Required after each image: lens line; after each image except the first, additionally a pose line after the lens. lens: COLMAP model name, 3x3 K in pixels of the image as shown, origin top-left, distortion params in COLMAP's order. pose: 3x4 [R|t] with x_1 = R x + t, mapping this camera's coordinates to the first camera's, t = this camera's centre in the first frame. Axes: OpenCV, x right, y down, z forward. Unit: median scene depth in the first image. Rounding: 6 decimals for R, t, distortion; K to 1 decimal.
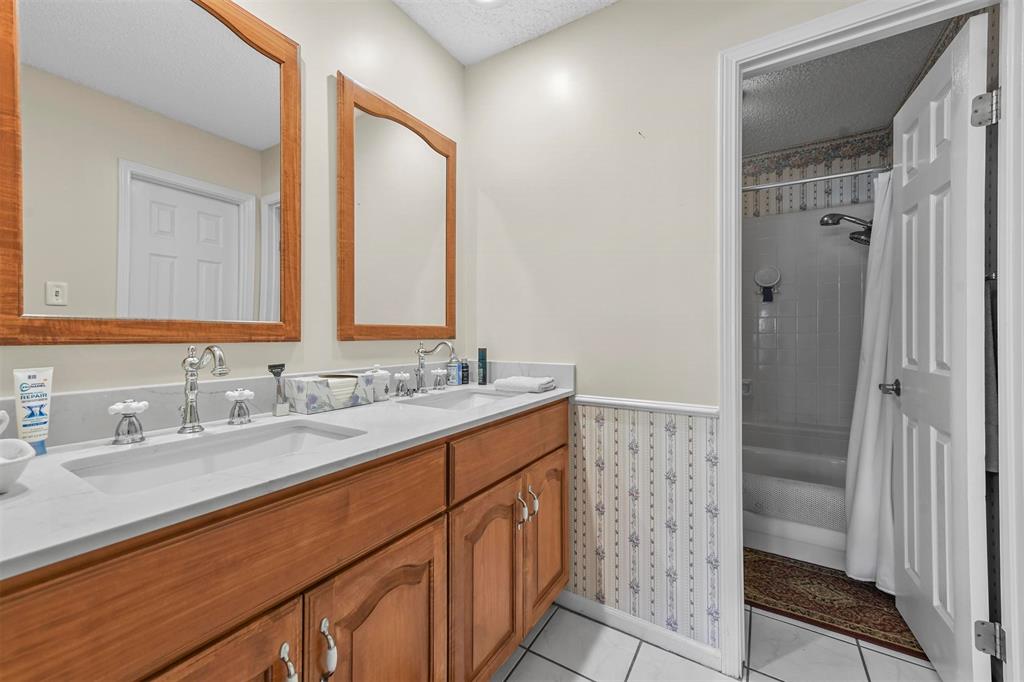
lens RADIAL K [[403.2, 0, 512.8], [0, 403.2, 333.4], [0, 0, 1]] dist [0.012821, 0.000943]
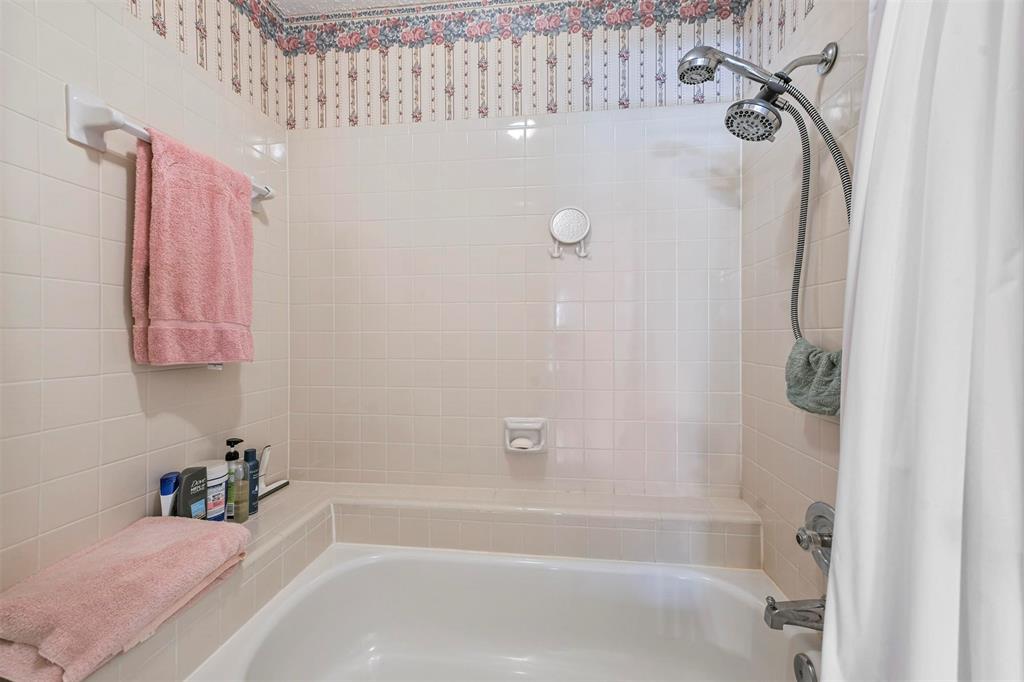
lens RADIAL K [[403.2, 0, 511.9], [0, 403.2, 339.2], [0, 0, 1]] dist [0.012821, 0.000943]
pose [[0.898770, -0.004709, 0.438394, 0.332370], [0.000484, 0.999952, 0.009750, 0.006015], [-0.438419, -0.008551, 0.898730, 0.564857]]
